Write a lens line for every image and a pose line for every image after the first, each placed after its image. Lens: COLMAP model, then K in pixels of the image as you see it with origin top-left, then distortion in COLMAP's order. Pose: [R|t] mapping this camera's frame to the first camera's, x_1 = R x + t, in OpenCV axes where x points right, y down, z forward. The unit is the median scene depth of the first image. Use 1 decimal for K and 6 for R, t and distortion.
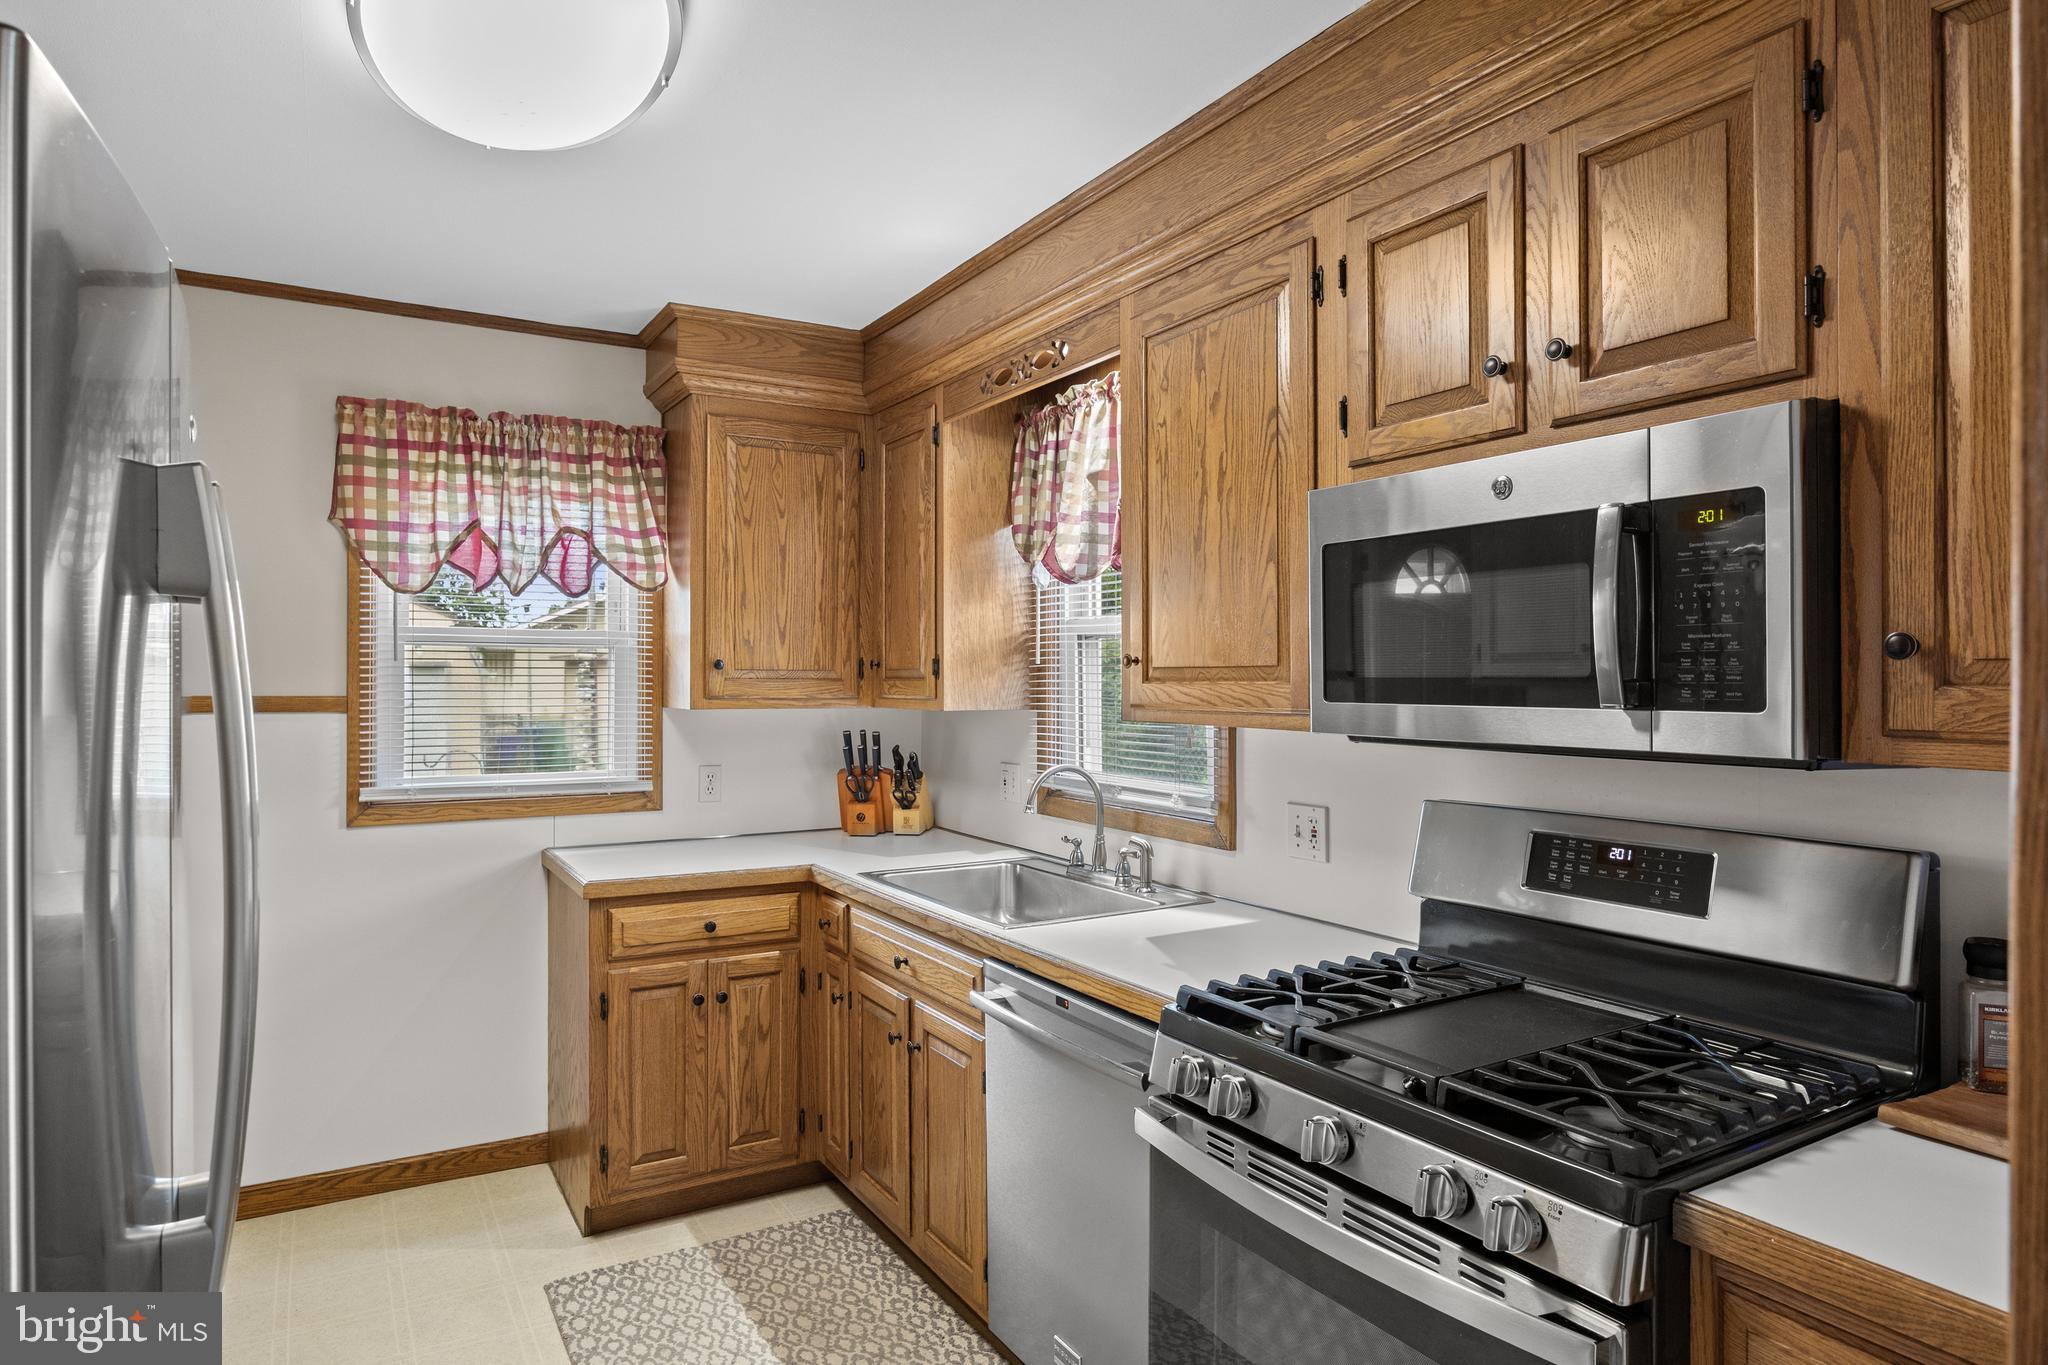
lens RADIAL K [[1184.1, 0, 1021.1], [0, 1184.1, 699.6], [0, 0, 1]] dist [-0.006223, -0.000080]
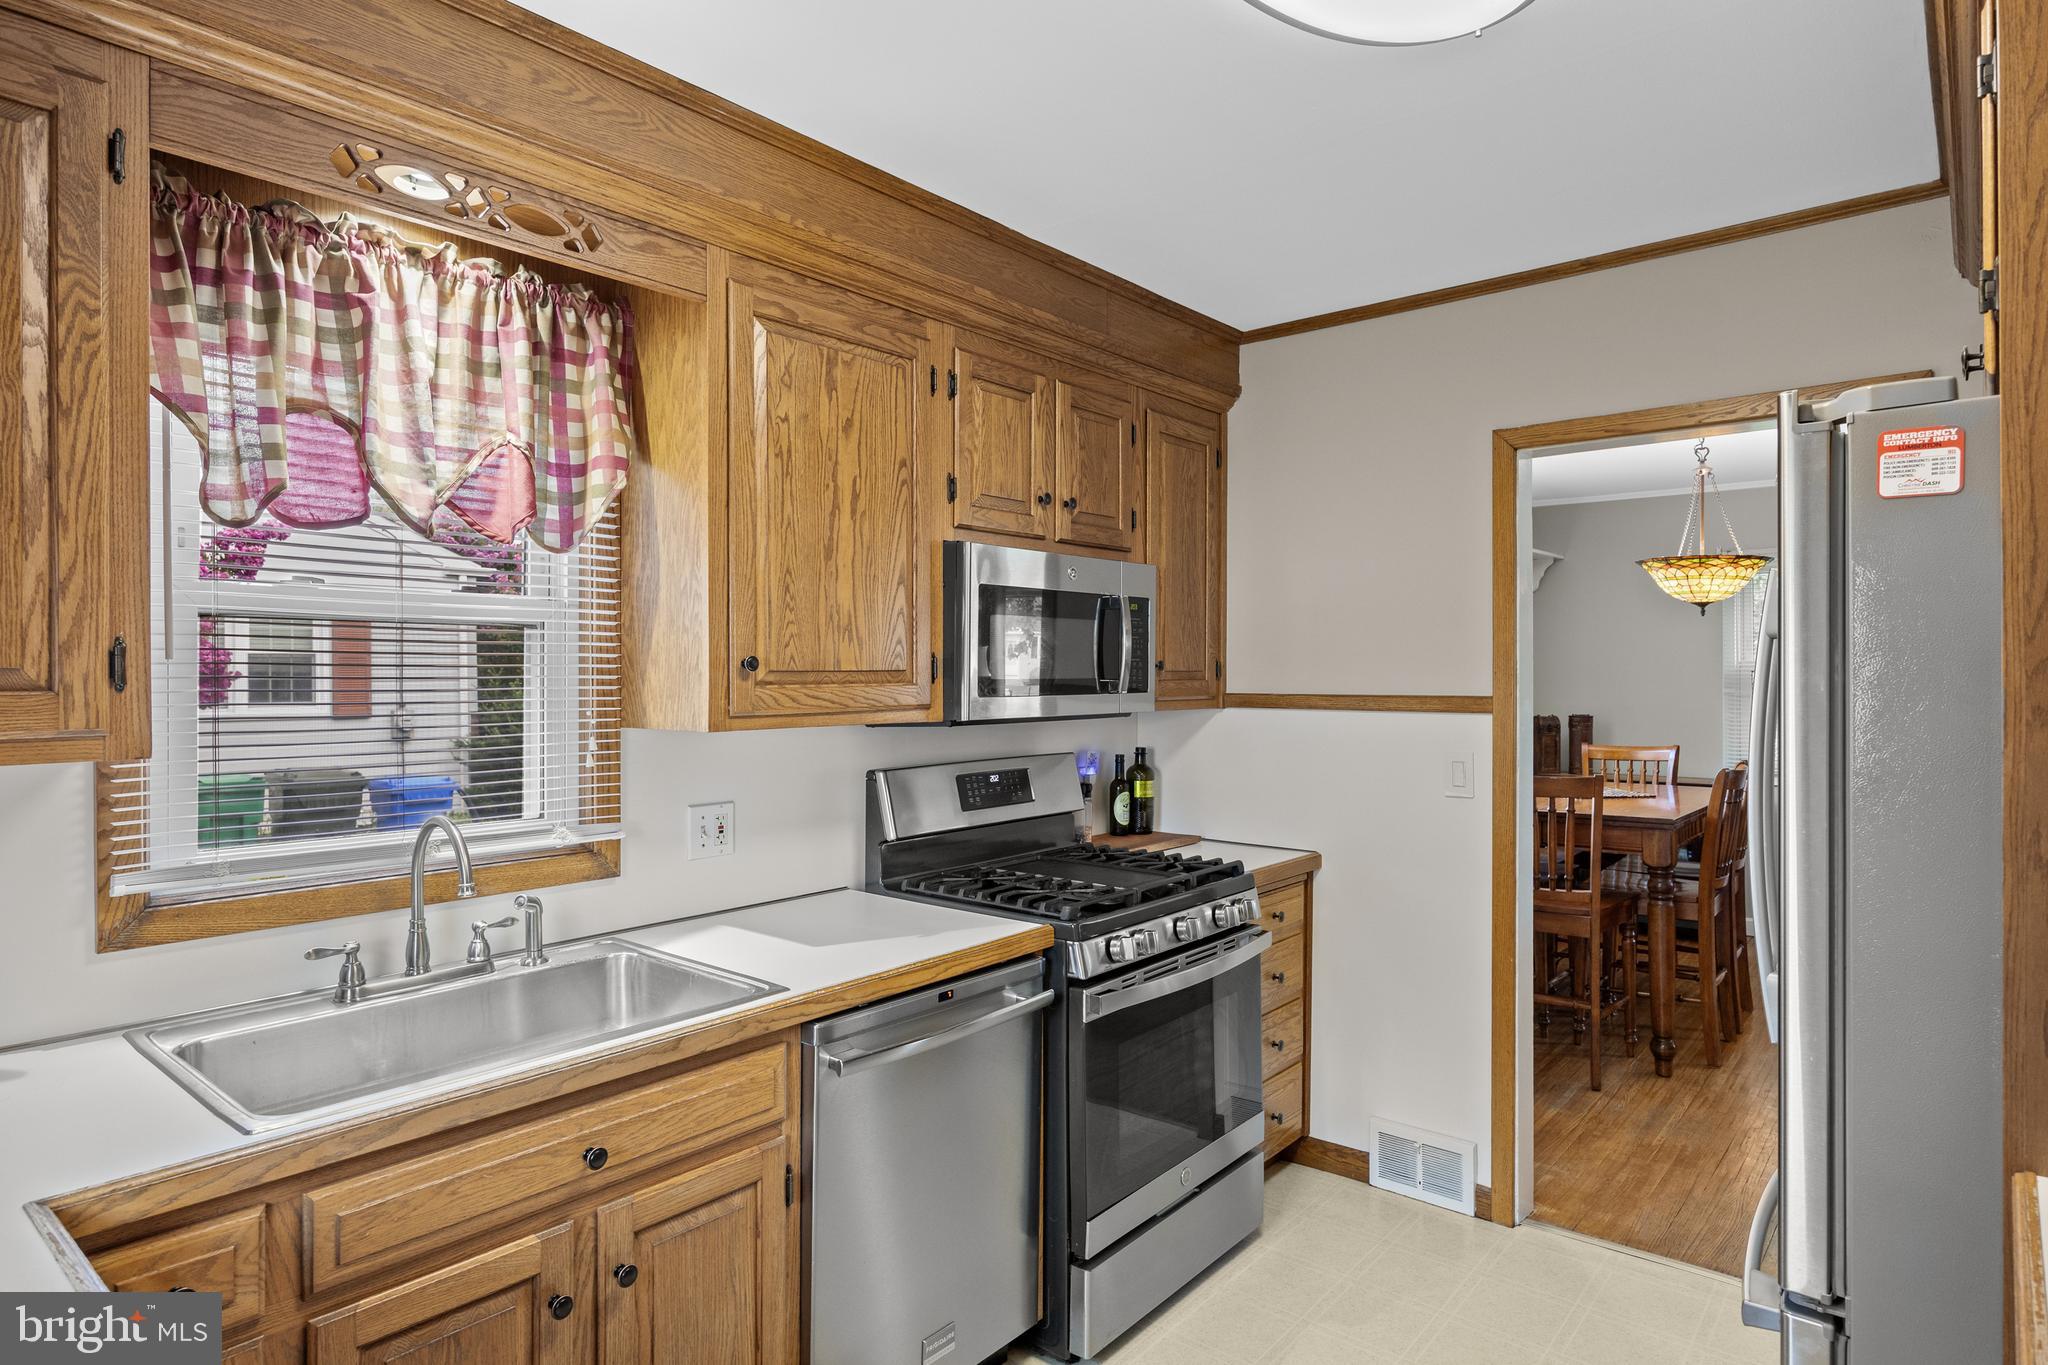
lens RADIAL K [[1165.9, 0, 1015.6], [0, 1165.9, 689.7], [0, 0, 1]] dist [0.003560, -0.001691]
pose [[-0.331732, -0.015342, 0.943249, -0.625466], [0.018015, 0.999582, 0.022594, -0.022380], [-0.943202, 0.024488, -0.331317, 0.845353]]
